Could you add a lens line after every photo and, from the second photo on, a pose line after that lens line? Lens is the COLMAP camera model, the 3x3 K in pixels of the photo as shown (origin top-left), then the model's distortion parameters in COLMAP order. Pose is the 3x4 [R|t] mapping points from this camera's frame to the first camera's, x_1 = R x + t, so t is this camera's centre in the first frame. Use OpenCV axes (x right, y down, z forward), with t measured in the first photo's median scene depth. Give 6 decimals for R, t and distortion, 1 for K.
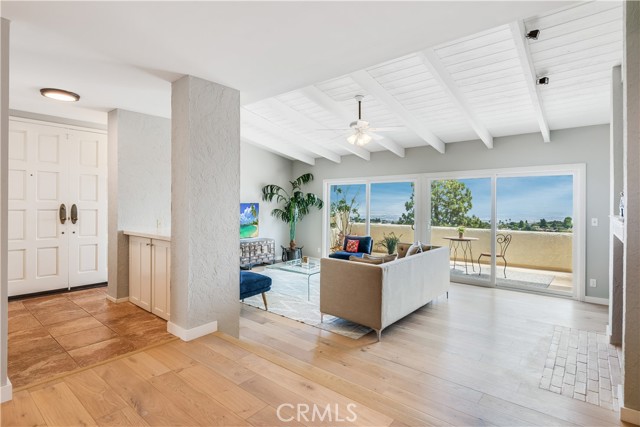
lens RADIAL K [[318.7, 0, 306.2], [0, 318.7, 202.2], [0, 0, 1]] dist [-0.002256, -0.000691]
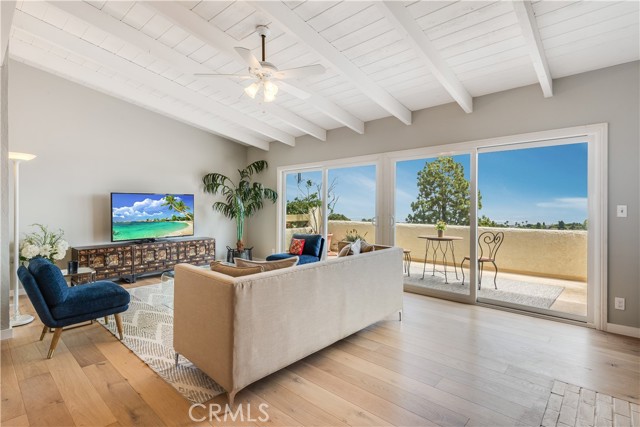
lens RADIAL K [[307.1, 0, 311.3], [0, 307.1, 206.0], [0, 0, 1]] dist [0.012817, -0.000060]
pose [[0.999195, -0.002737, -0.040031, 0.201158], [0.002883, 0.999989, 0.003581, 0.032784], [0.040021, -0.003694, 0.999192, 0.228955]]
